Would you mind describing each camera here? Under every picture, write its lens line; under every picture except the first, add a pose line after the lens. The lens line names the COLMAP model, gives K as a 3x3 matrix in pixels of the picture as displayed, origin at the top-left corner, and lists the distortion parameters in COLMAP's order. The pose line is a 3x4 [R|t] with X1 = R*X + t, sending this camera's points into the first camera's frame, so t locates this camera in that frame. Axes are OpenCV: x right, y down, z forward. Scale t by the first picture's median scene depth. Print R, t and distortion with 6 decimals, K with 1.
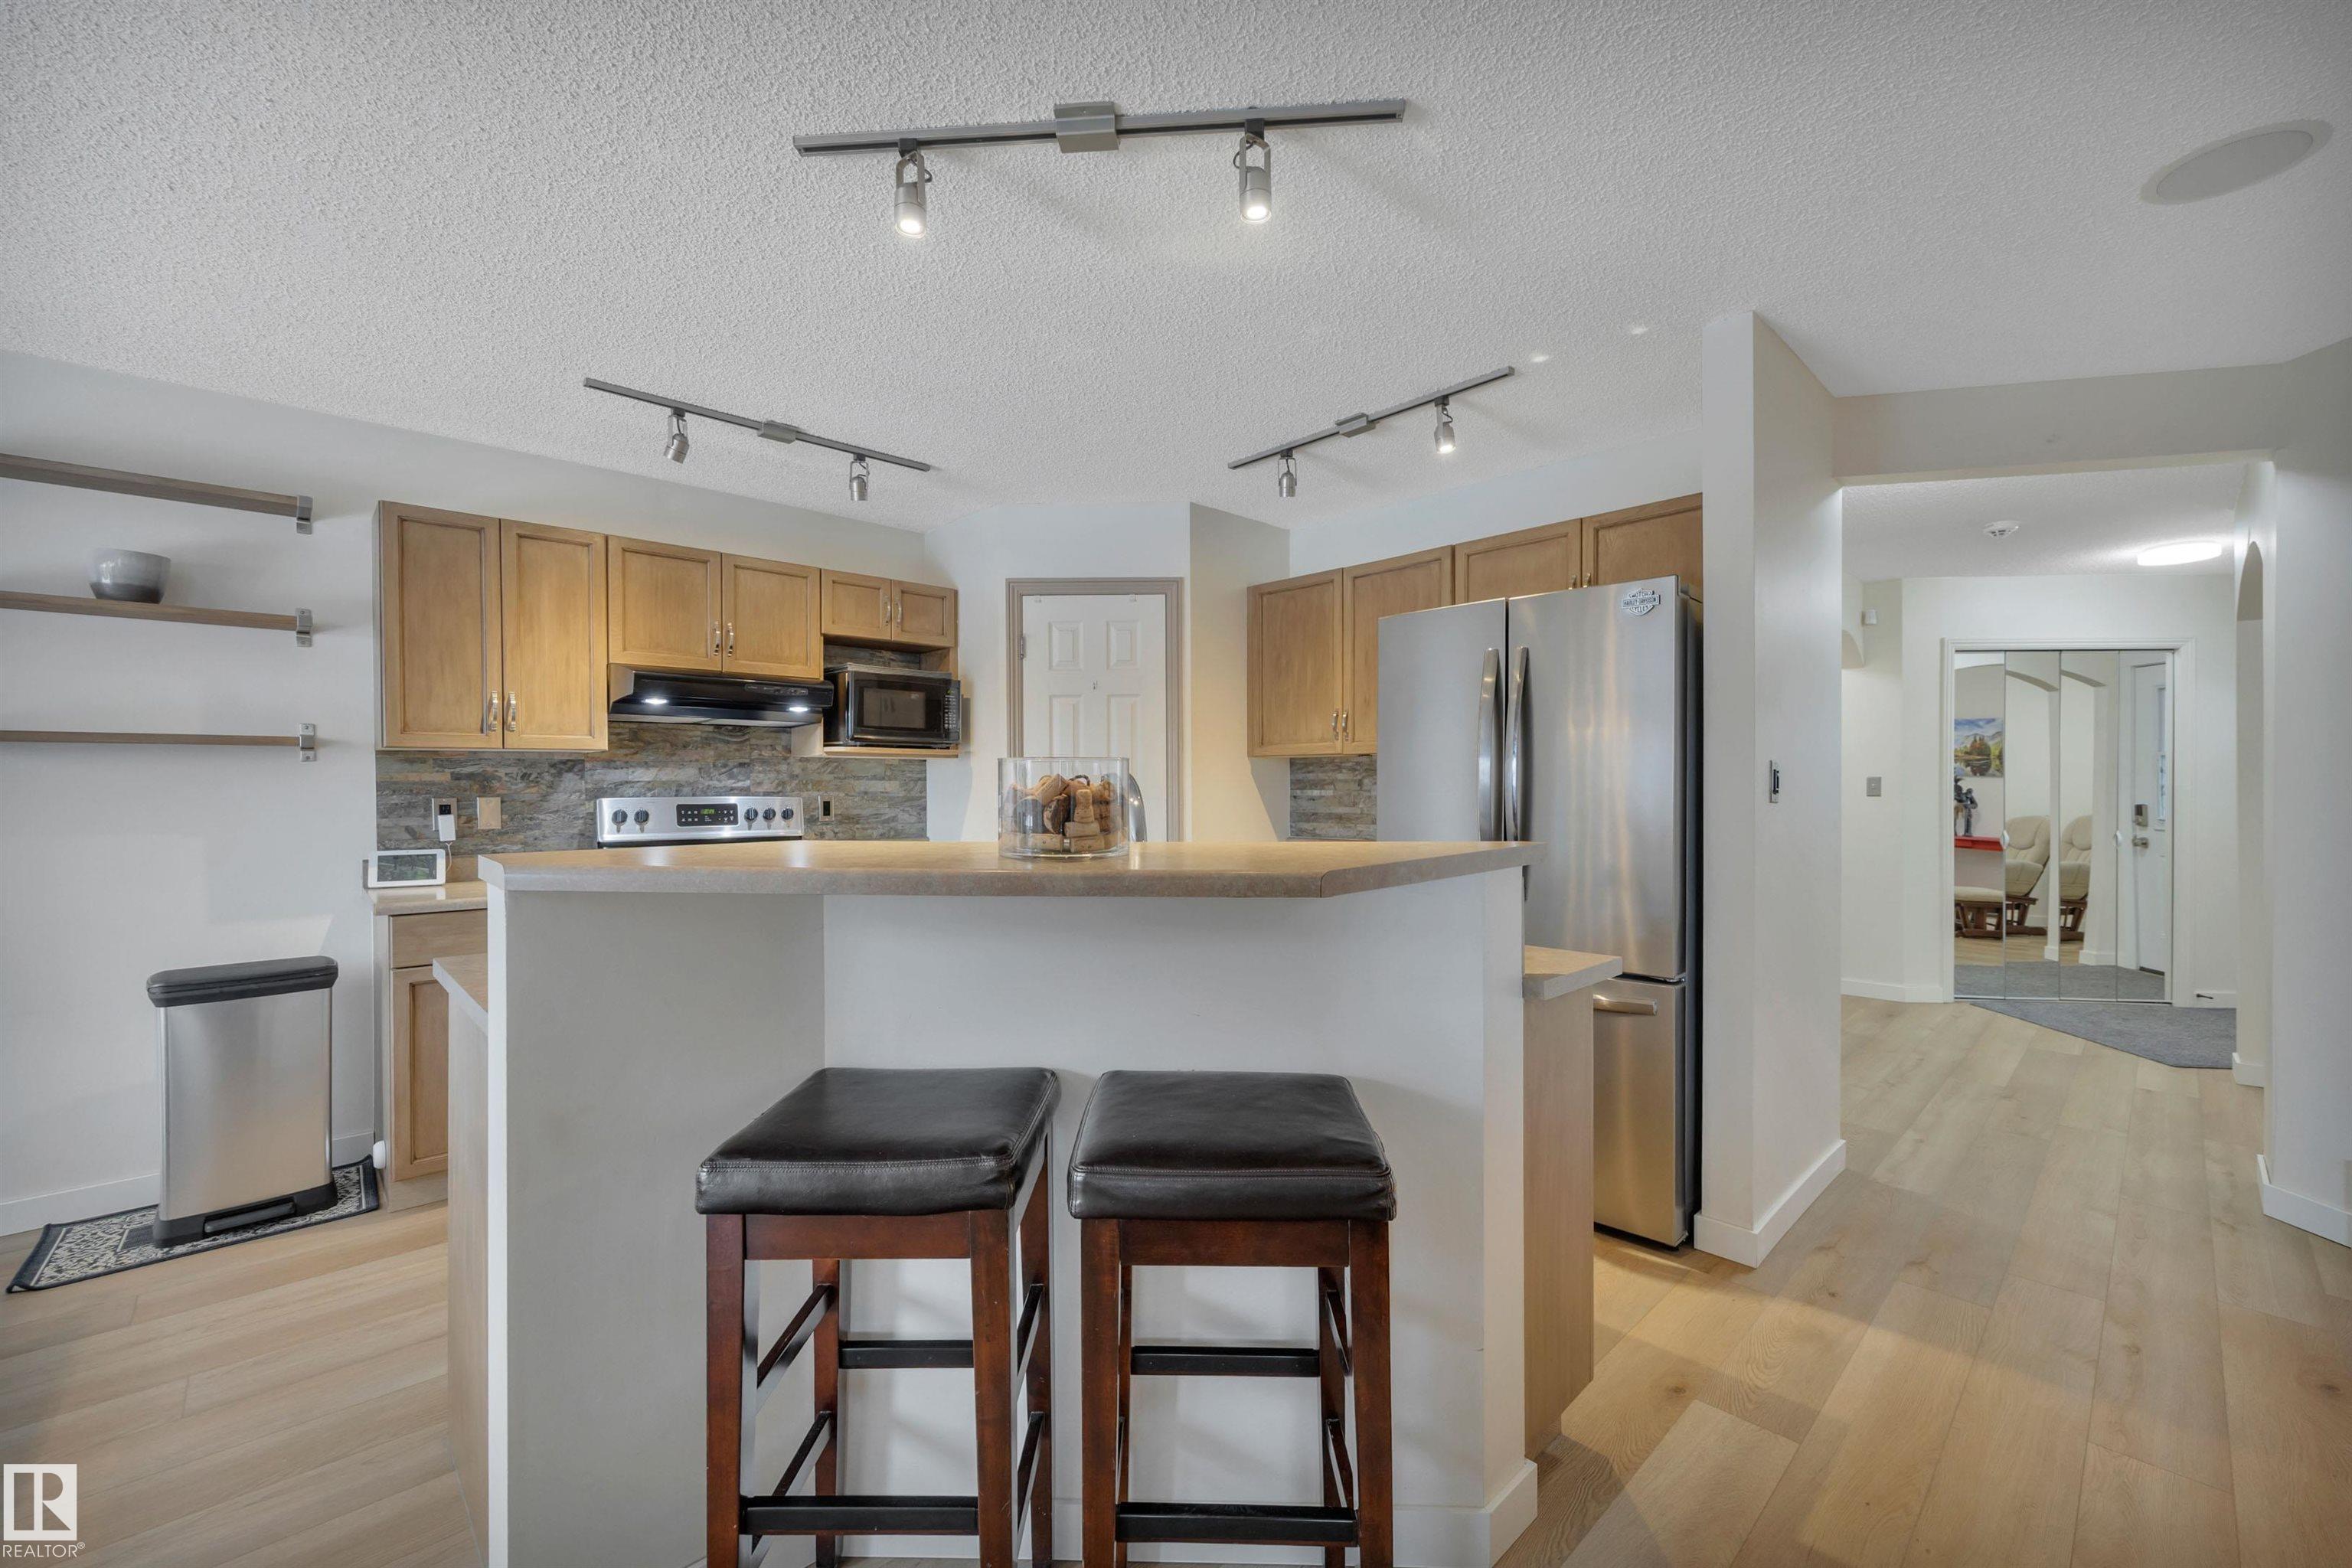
lens RADIAL K [[982.1, 0, 1171.9], [0, 982.1, 791.4], [0, 0, 1]] dist [0.012338, -0.000010]
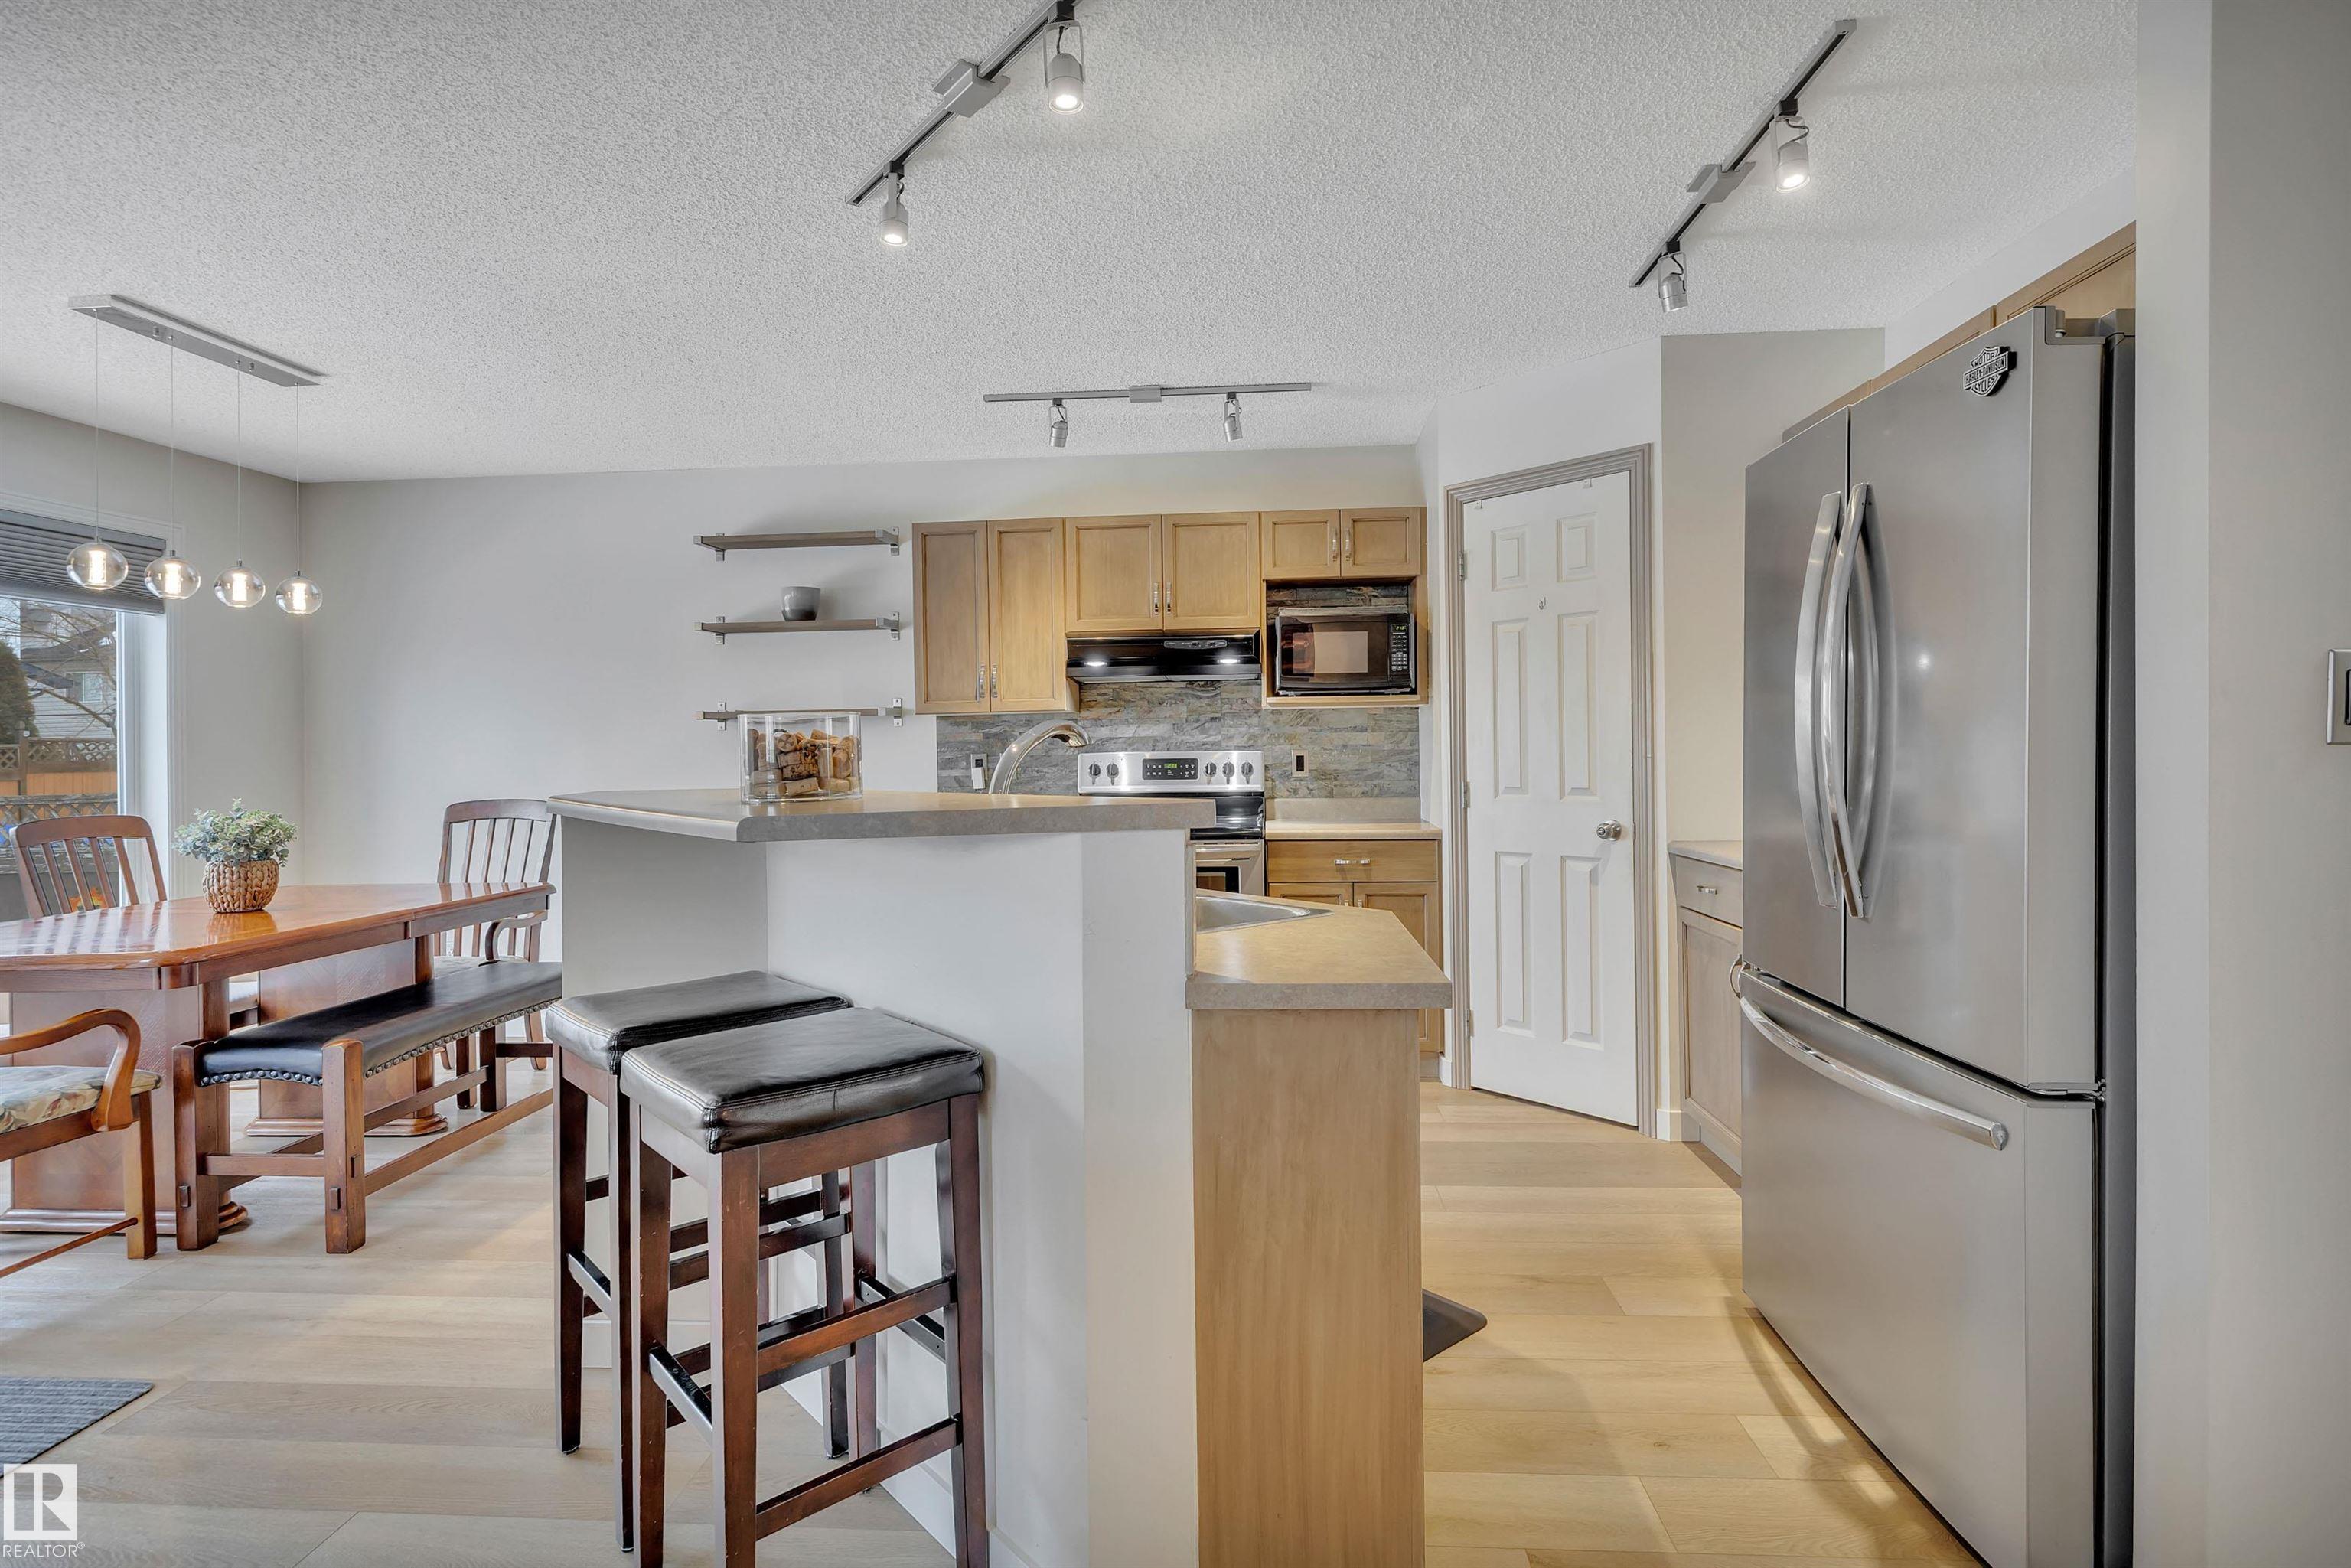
lens RADIAL K [[1200.5, 0, 1184.6], [0, 1200.5, 740.6], [0, 0, 1]] dist [-0.002901, -0.000203]
pose [[0.669797, -0.014175, -0.742409, 0.484301], [0.009196, 0.999899, -0.010796, 0.007963], [0.742487, 0.000404, 0.669860, 0.174269]]
